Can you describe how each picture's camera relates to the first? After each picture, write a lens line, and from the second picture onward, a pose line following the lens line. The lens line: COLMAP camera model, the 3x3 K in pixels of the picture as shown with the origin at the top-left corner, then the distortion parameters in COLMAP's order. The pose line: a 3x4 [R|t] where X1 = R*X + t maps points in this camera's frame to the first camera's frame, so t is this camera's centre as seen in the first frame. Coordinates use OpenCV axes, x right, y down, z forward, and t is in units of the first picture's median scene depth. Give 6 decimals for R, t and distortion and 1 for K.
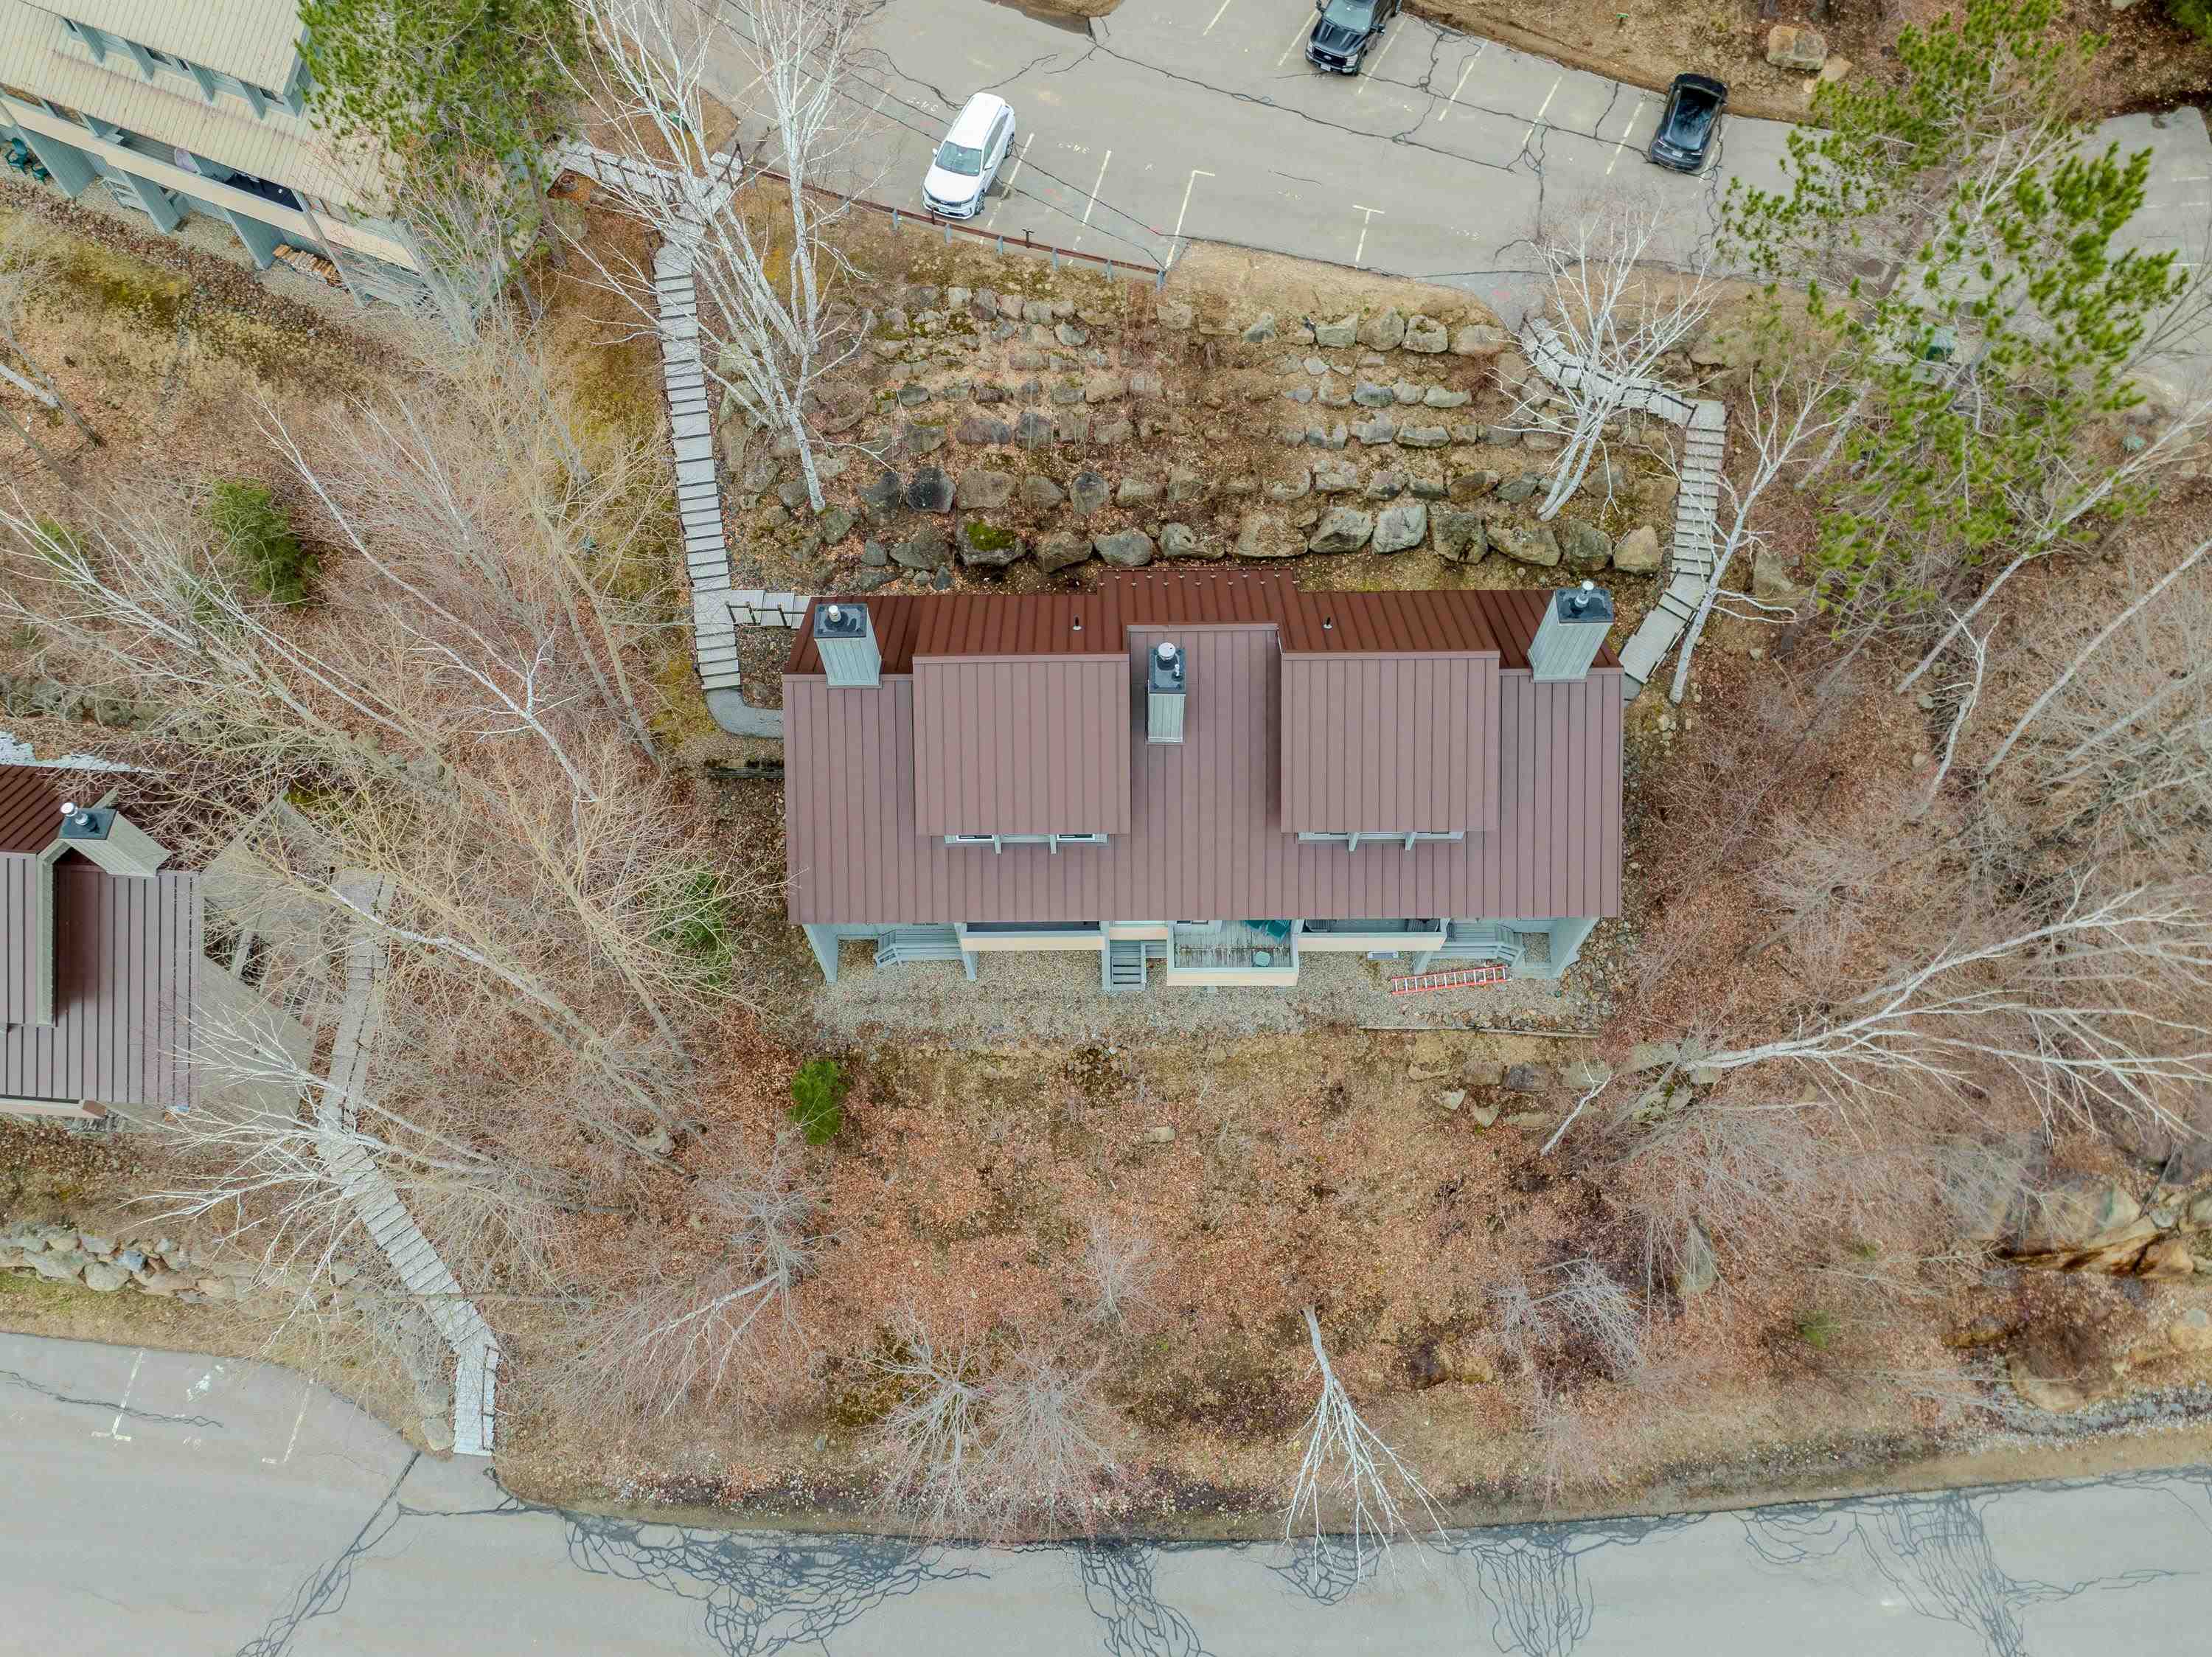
lens RADIAL K [[1553.7, 0, 1099.8], [0, 1553.7, 828.7], [0, 0, 1]] dist [-0.028699, -0.018516]
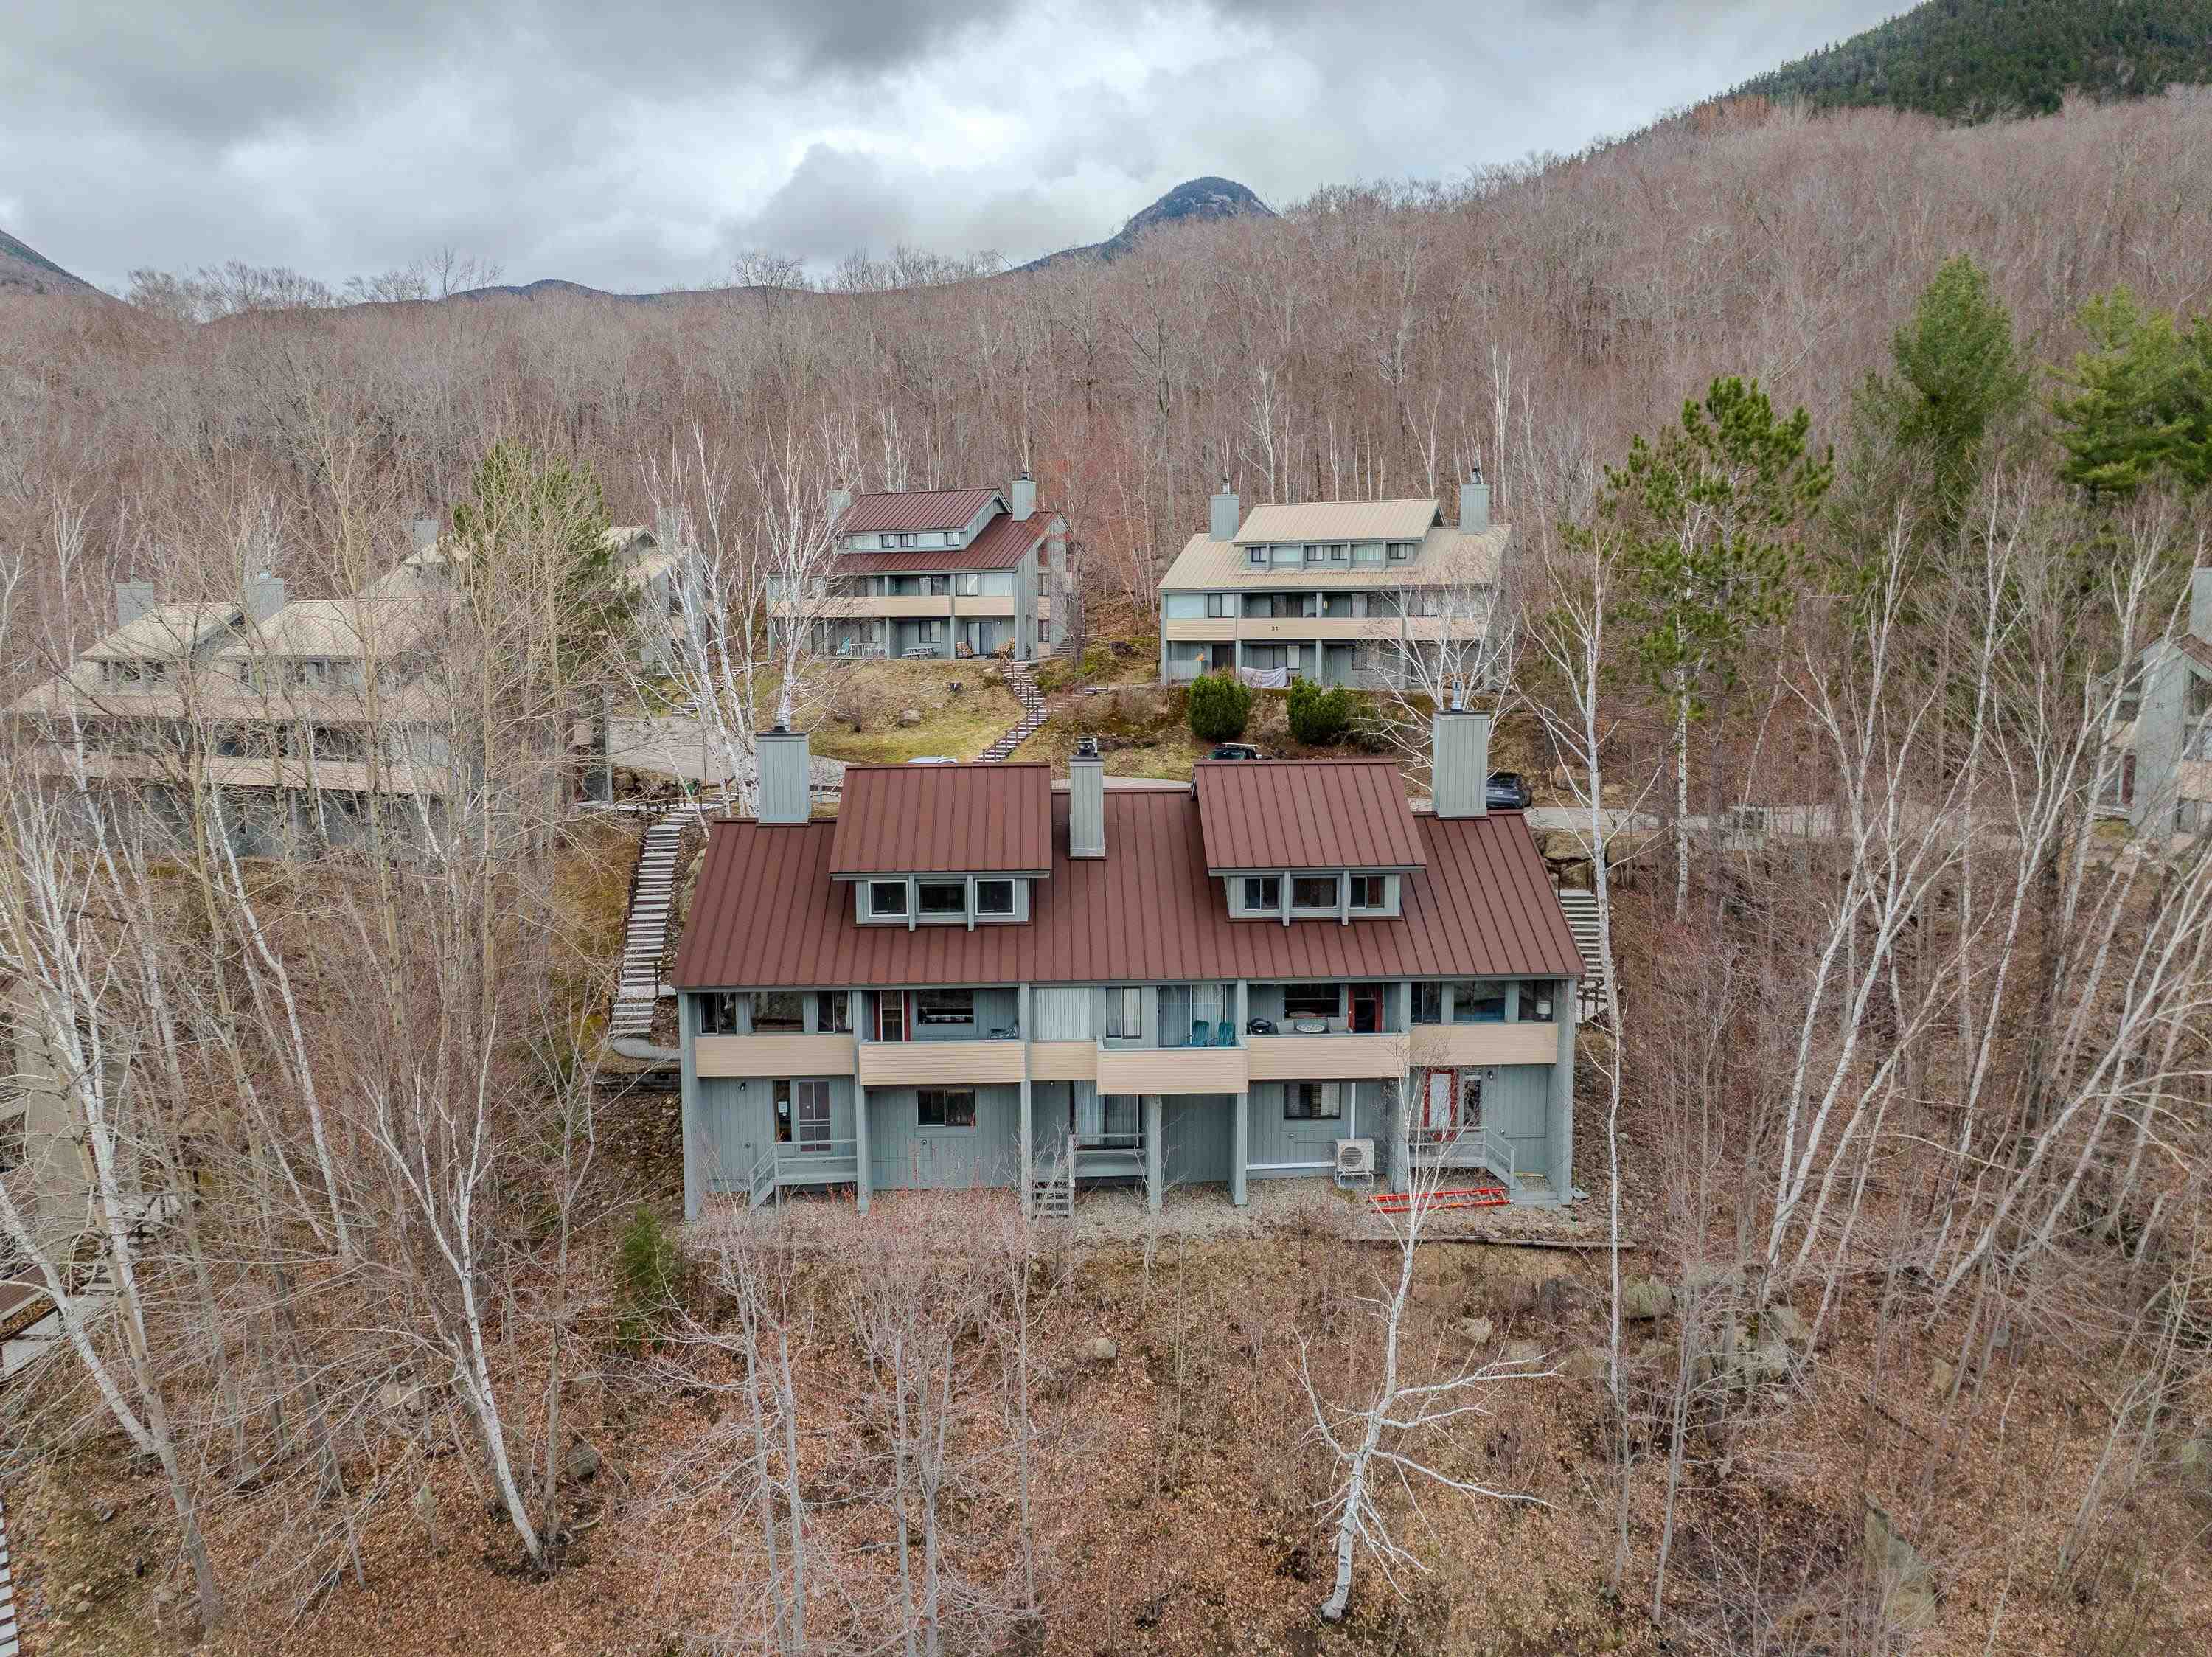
lens RADIAL K [[1556.1, 0, 1100.9], [0, 1556.1, 828.1], [0, 0, 1]] dist [-0.044917, 0.001496]
pose [[0.999502, 0.003970, 0.031294, 0.016746], [0.023839, 0.554620, -0.831762, 0.673705], [-0.020659, 0.832094, 0.554249, 0.377462]]
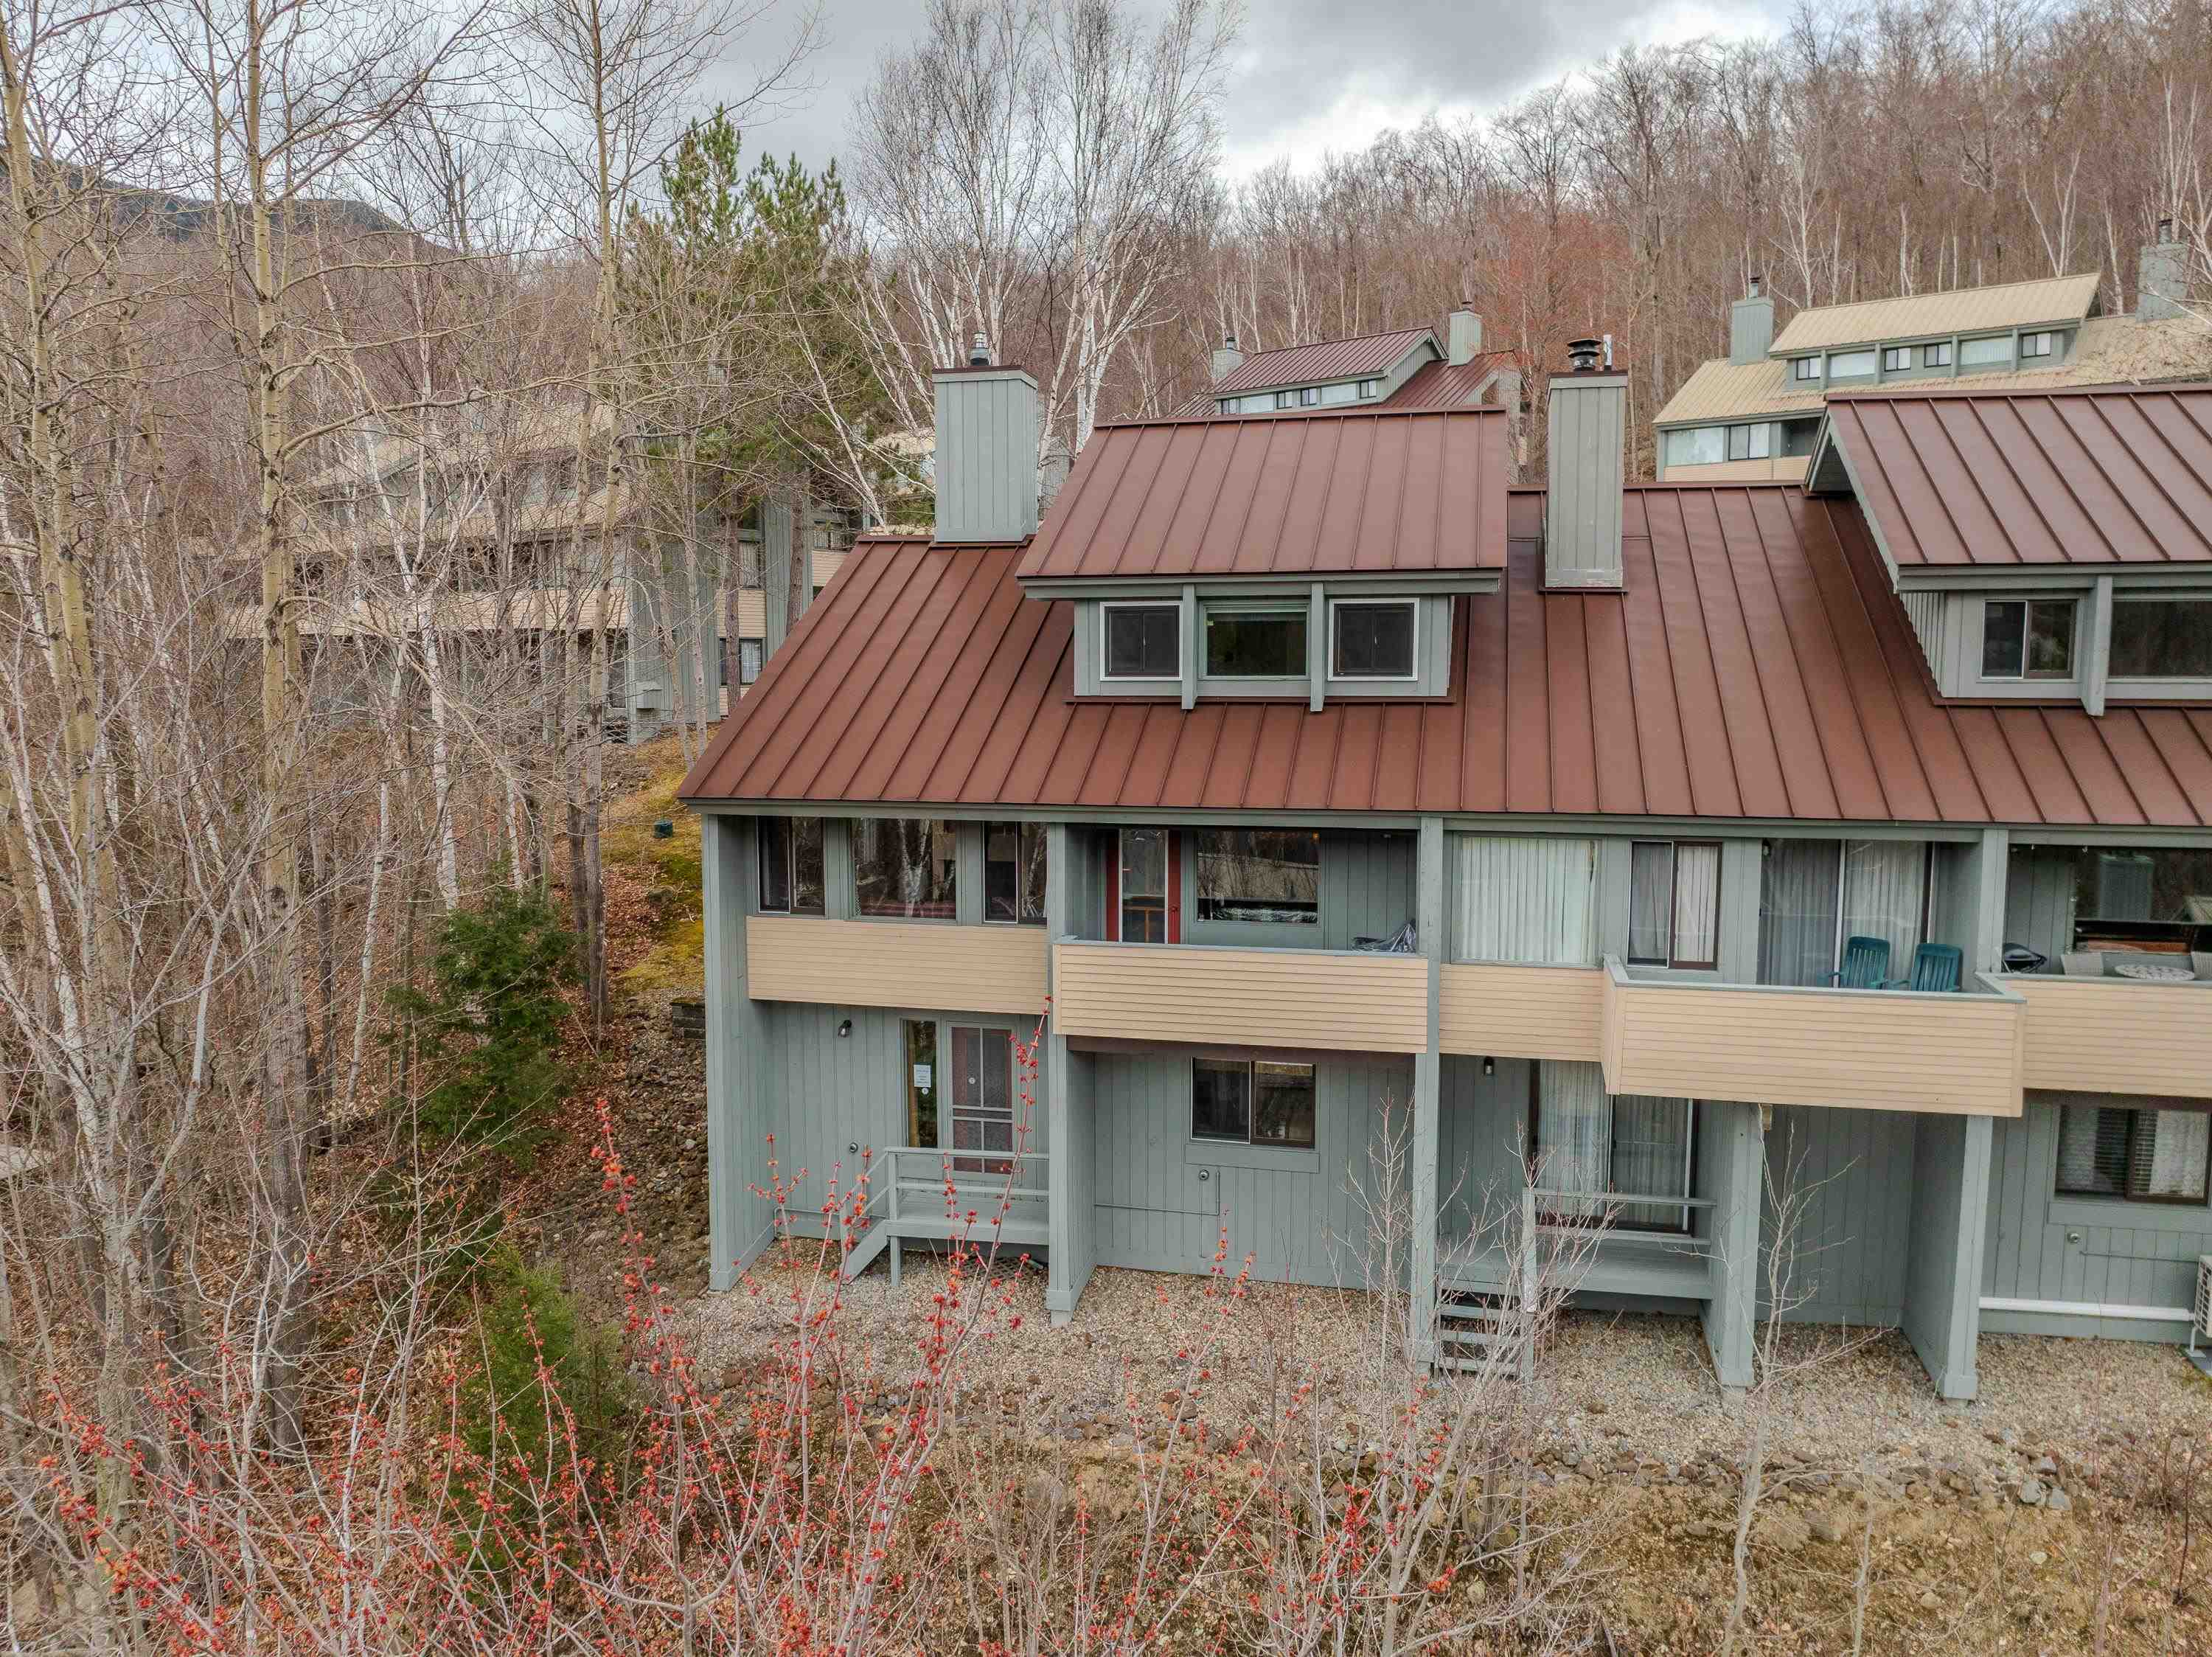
lens RADIAL K [[1553.3, 0, 1106.0], [0, 1553.3, 828.5], [0, 0, 1]] dist [-0.021590, -0.000772]
pose [[0.971044, 0.037623, -0.235920, 0.013615], [-0.218932, 0.535384, -0.815741, 0.343033], [0.095617, 0.843771, 0.528118, 0.705856]]
